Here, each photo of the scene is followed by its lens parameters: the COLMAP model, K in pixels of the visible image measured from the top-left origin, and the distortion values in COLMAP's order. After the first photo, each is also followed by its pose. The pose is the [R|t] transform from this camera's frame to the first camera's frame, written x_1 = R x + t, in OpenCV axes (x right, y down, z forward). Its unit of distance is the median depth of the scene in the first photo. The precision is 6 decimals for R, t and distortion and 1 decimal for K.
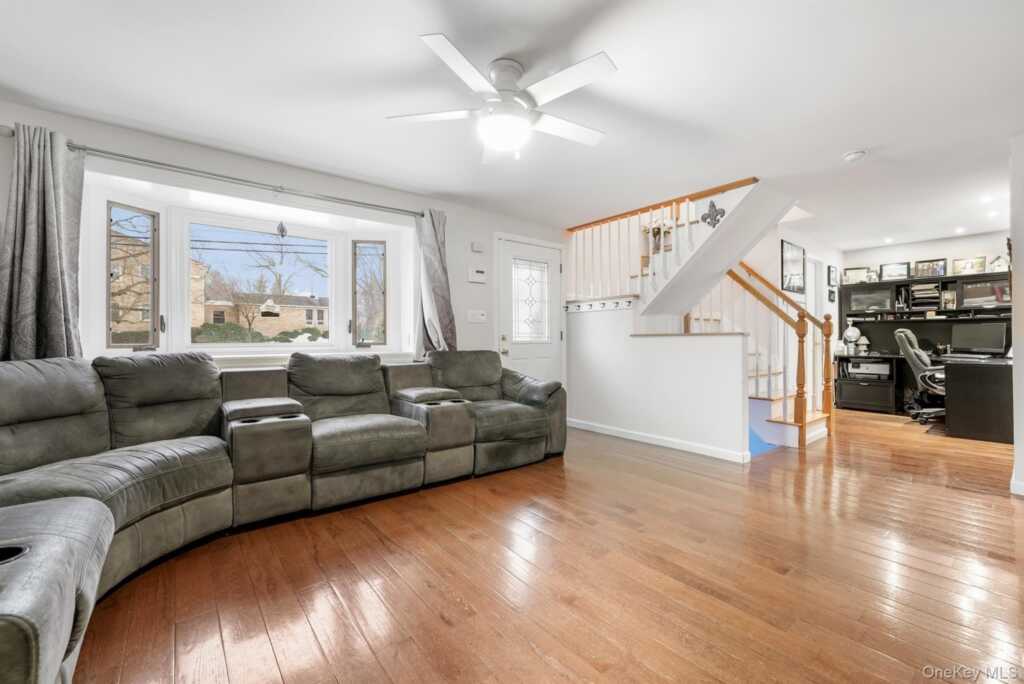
lens RADIAL K [[416.8, 0, 509.8], [0, 416.8, 342.2], [0, 0, 1]] dist [-0.003743, 0.002449]
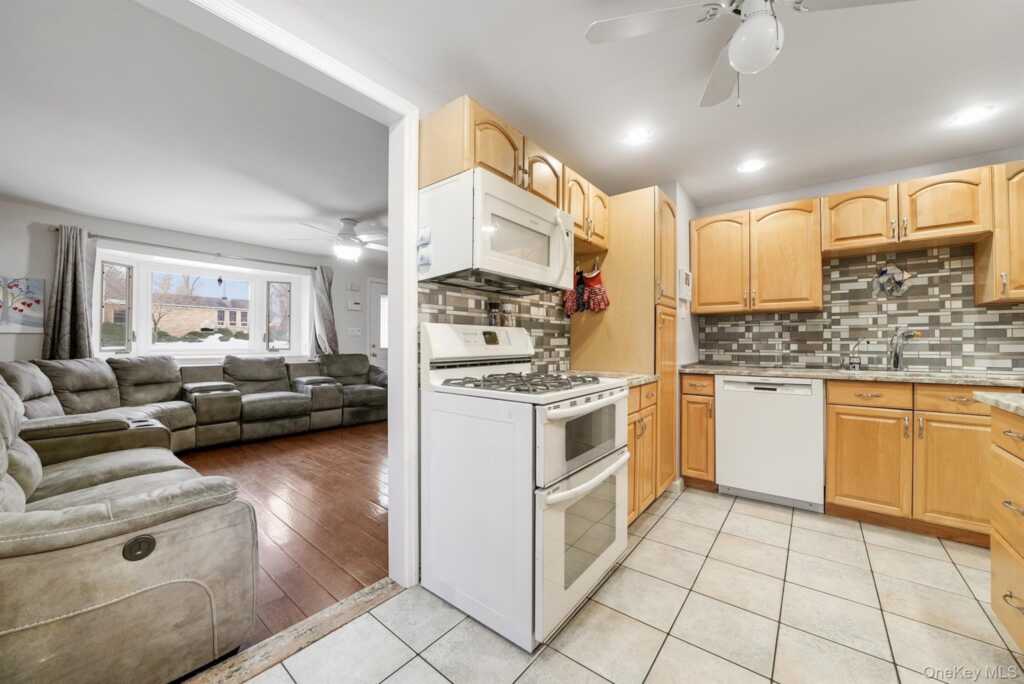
lens RADIAL K [[378.2, 0, 511.2], [0, 378.2, 341.0], [0, 0, 1]] dist [-0.020654, 0.001182]
pose [[0.976263, 0.011663, 0.216272, 0.217925], [-0.010230, 0.999918, -0.007742, -0.026145], [-0.216345, 0.005346, 0.976302, -0.578163]]
